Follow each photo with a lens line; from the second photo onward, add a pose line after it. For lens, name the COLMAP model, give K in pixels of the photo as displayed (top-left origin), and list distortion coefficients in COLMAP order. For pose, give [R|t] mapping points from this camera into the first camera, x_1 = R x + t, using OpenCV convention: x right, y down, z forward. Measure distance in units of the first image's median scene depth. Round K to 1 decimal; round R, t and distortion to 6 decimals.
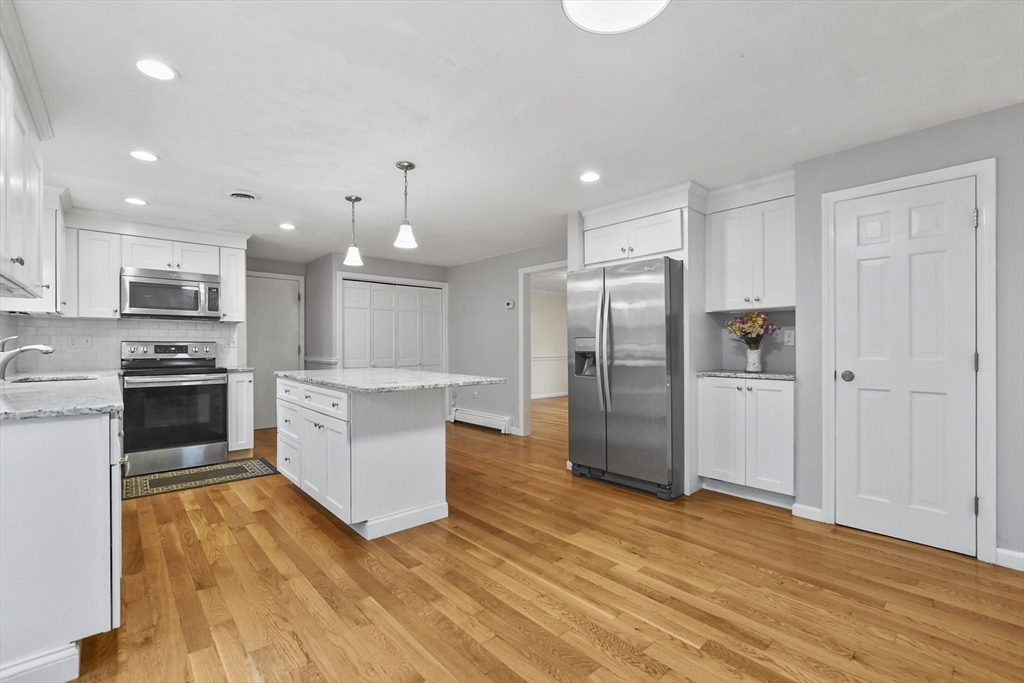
lens RADIAL K [[449.8, 0, 512.1], [0, 449.8, 346.3], [0, 0, 1]] dist [-0.014249, 0.002441]
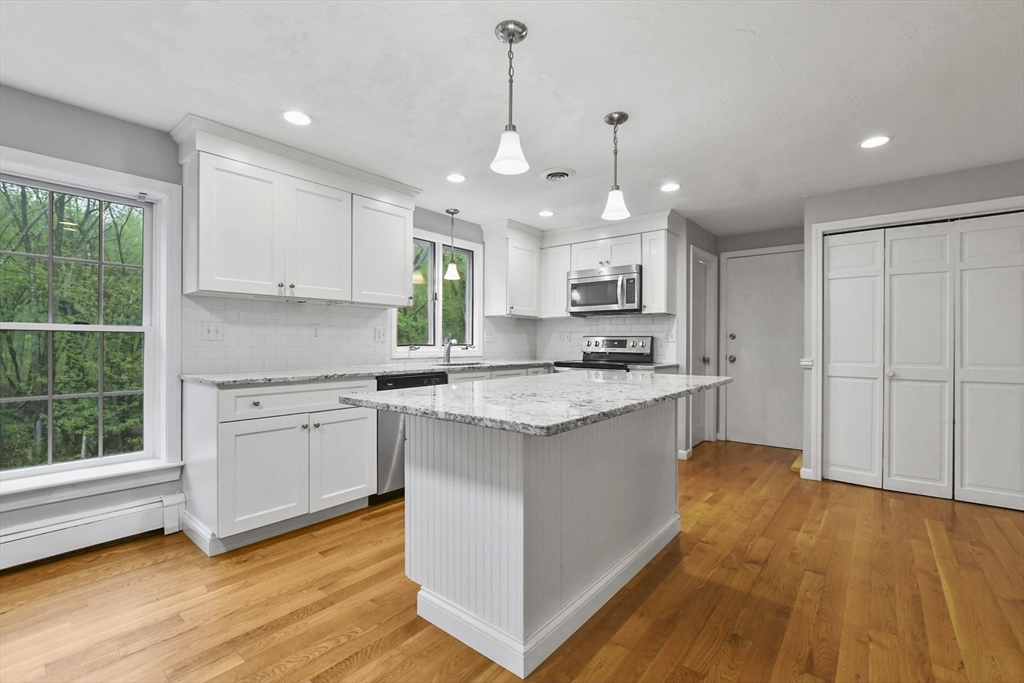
lens RADIAL K [[449.8, 0, 509.4], [0, 449.8, 343.5], [0, 0, 1]] dist [-0.014249, 0.002441]
pose [[0.149025, 0.004675, -0.988822, 0.300002], [-0.002821, 0.999987, 0.004302, 0.003180], [0.988829, 0.002148, 0.149037, 0.789620]]
